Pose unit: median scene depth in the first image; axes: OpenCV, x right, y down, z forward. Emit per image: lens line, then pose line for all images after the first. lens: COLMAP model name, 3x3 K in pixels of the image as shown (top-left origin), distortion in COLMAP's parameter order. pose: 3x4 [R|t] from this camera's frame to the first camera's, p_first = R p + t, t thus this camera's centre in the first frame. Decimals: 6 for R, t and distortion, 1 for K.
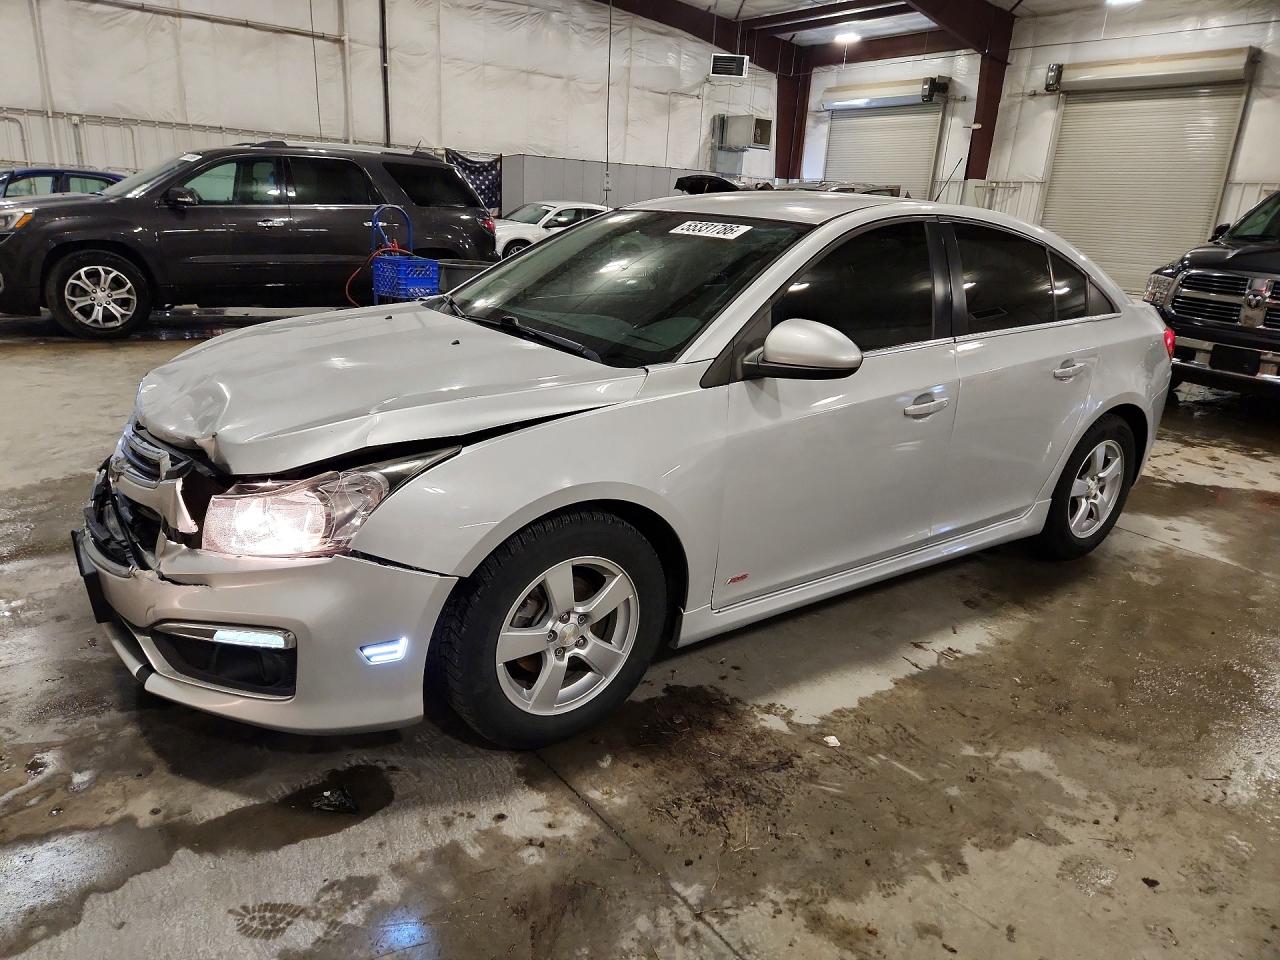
lens RADIAL K [[849.4, 0, 633.2], [0, 849.4, 500.6], [0, 0, 1]] dist [0.027183, -0.039831]
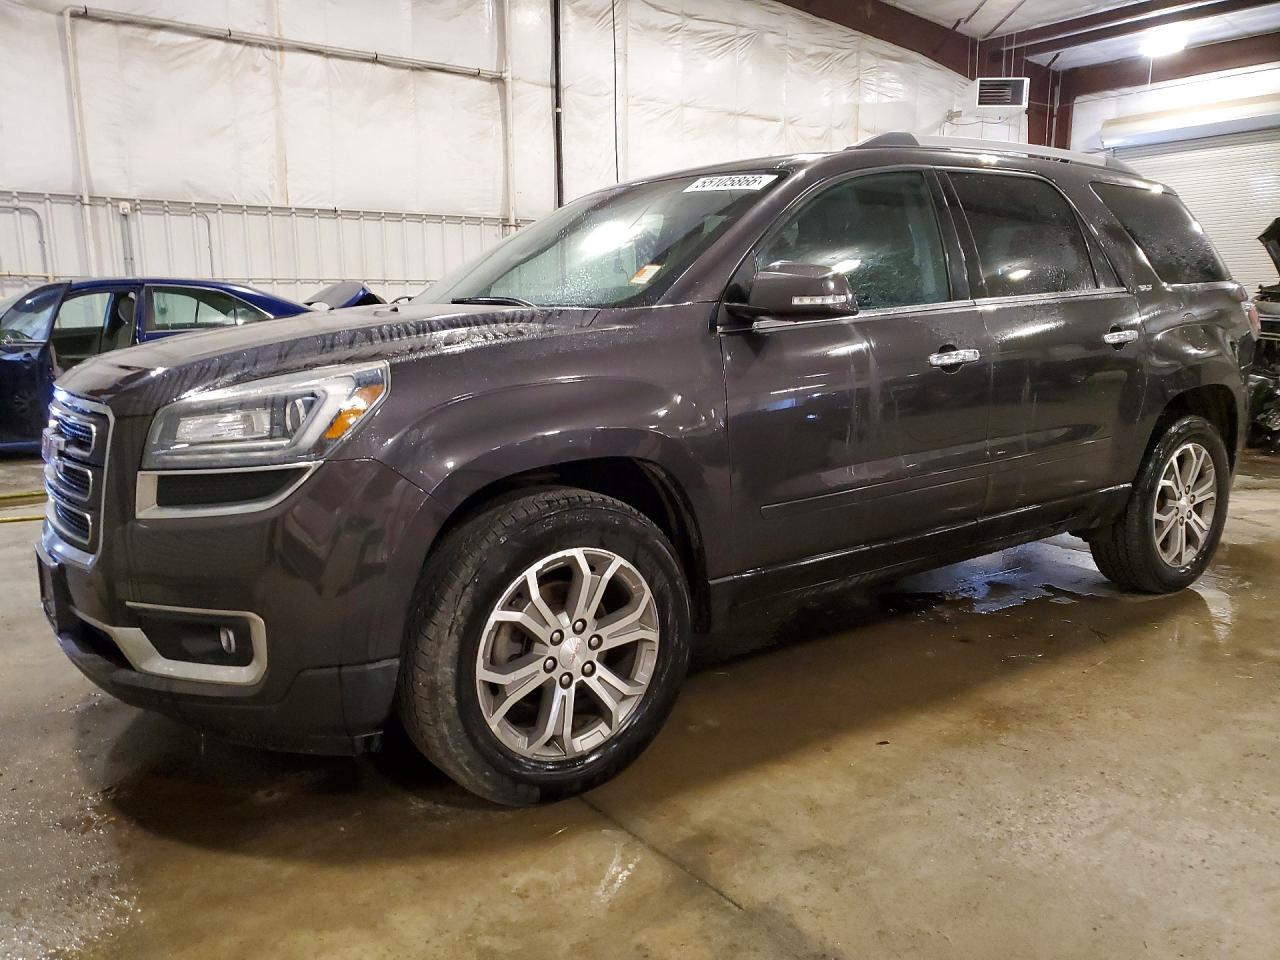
lens RADIAL K [[1001.4, 0, 627.3], [0, 1001.4, 480.9], [0, 0, 1]] dist [-0.029791, 0.022375]
pose [[0.998043, -0.059774, -0.018339, -0.277640], [0.056239, 0.986403, -0.154425, -0.112973], [0.027320, 0.153092, 0.987834, 0.310461]]
